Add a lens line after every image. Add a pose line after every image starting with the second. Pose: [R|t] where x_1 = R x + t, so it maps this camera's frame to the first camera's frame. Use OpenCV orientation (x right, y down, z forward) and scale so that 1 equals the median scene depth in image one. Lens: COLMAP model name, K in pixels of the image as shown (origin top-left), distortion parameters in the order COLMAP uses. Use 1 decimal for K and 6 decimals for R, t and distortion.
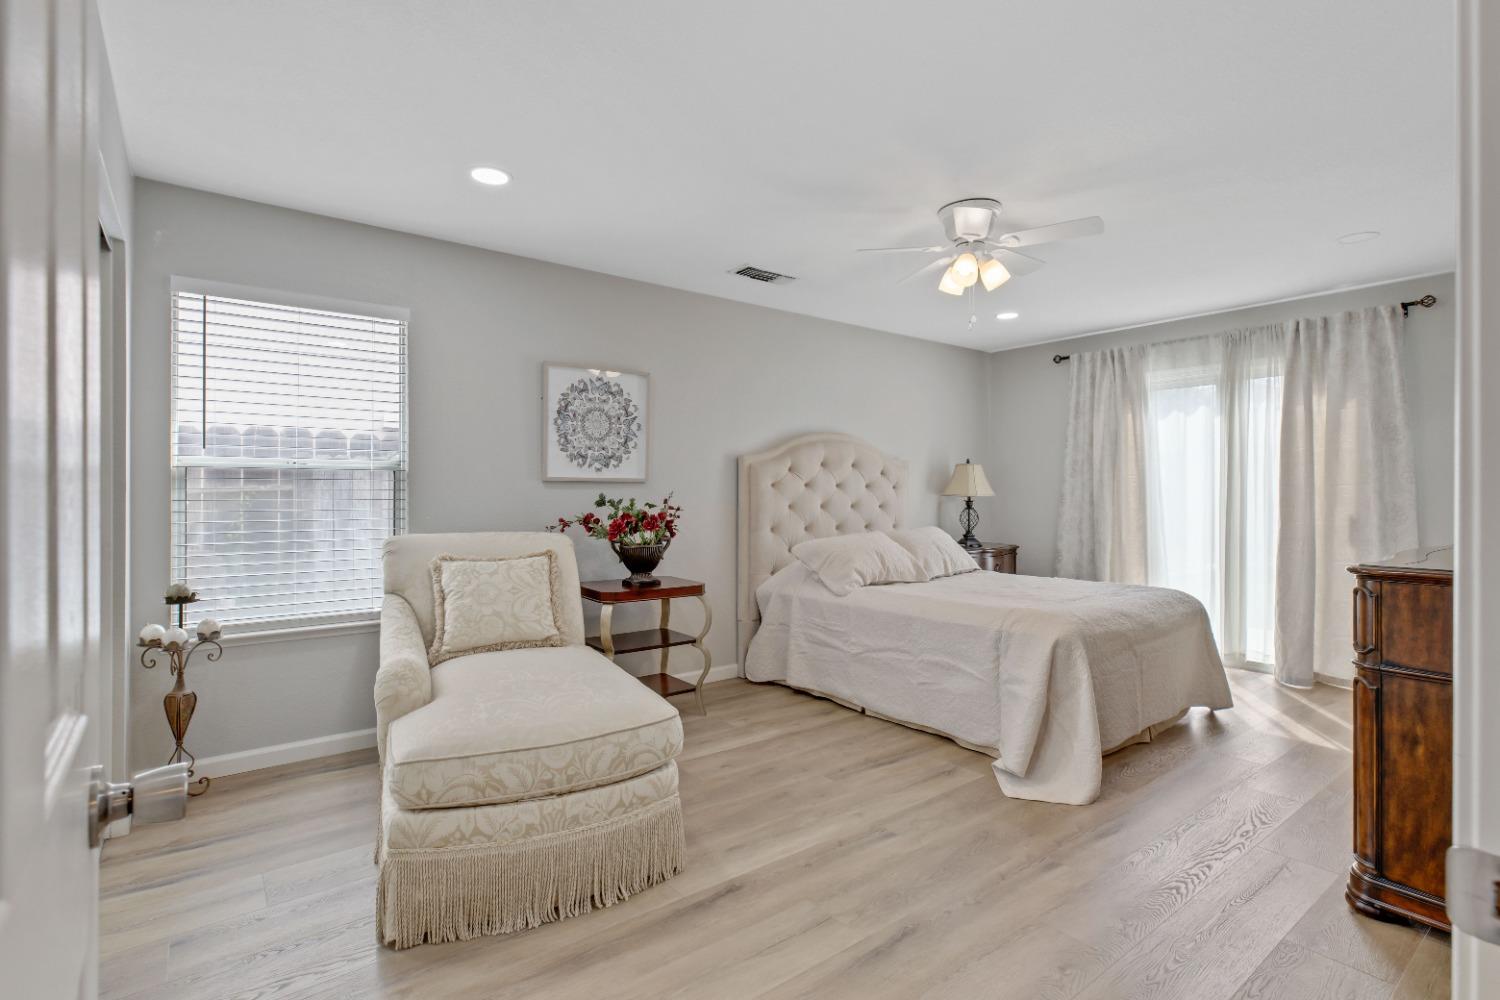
lens RADIAL K [[720.8, 0, 749.6], [0, 720.8, 492.7], [0, 0, 1]] dist [-0.000512, -0.000637]
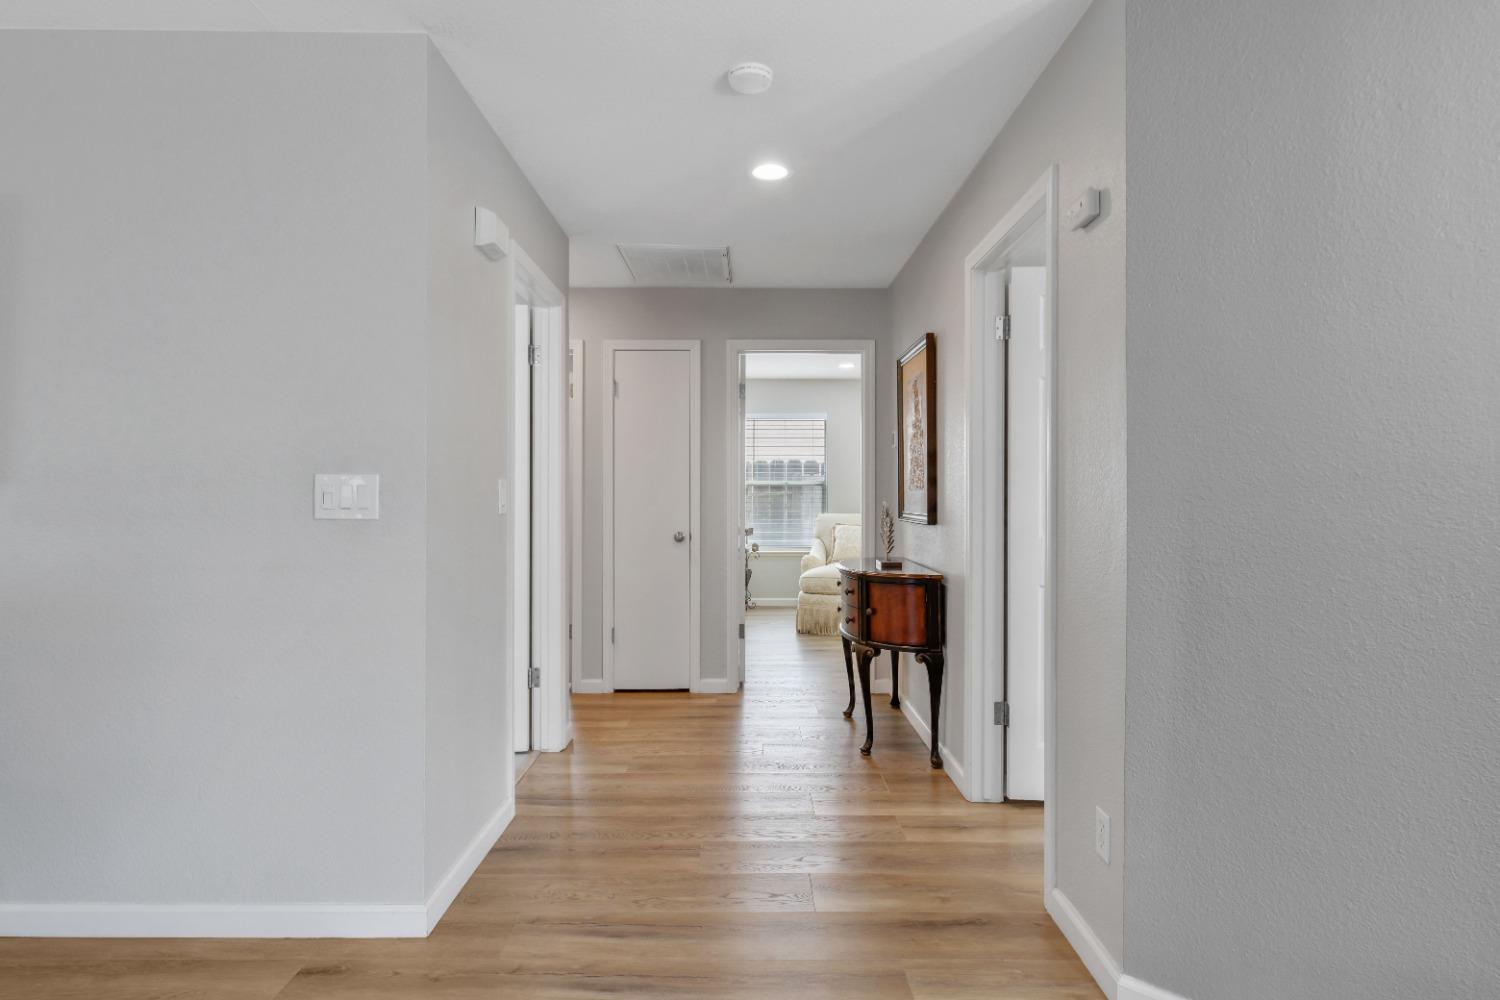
lens RADIAL K [[798.7, 0, 752.7], [0, 798.7, 496.4], [0, 0, 1]] dist [-0.000855, 0.000072]
pose [[0.798519, 0.004523, -0.601953, 0.929977], [-0.005067, 0.999987, 0.000793, 0.002505], [0.601948, 0.002416, 0.798531, -1.247291]]
